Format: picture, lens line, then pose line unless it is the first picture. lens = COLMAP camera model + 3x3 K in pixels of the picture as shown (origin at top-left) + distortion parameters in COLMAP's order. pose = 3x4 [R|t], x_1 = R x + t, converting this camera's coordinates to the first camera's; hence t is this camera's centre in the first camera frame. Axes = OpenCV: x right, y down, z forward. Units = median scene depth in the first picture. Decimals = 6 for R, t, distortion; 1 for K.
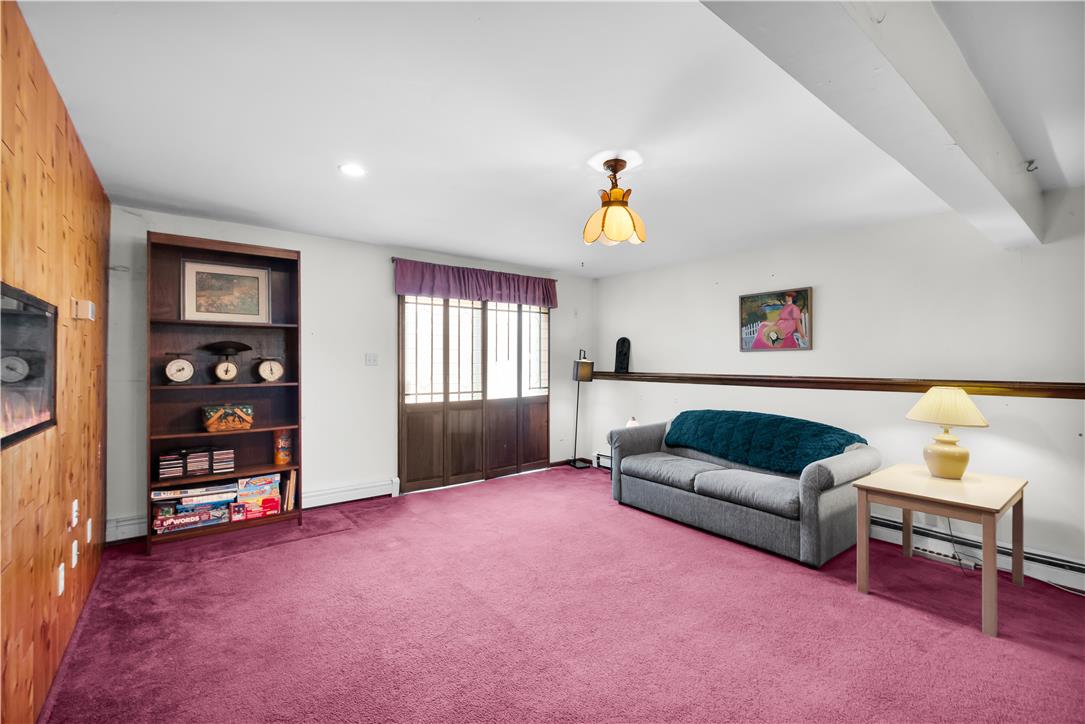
lens RADIAL K [[469.8, 0, 532.9], [0, 469.8, 362.1], [0, 0, 1]] dist [-0.002269, -0.000082]
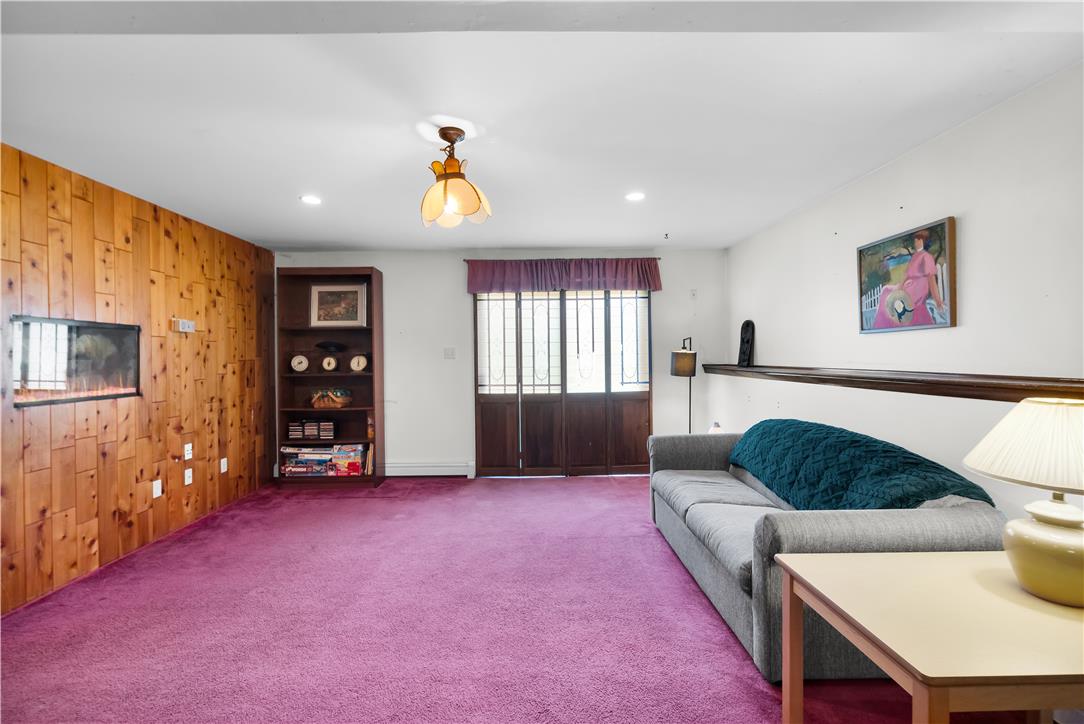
lens RADIAL K [[469.3, 0, 535.7], [0, 469.3, 361.5], [0, 0, 1]] dist [-0.002269, -0.000082]
pose [[0.801261, -0.002567, -0.598310, 0.514782], [0.011573, 0.999870, 0.011209, 0.003855], [0.598204, -0.015906, 0.801186, 0.231019]]
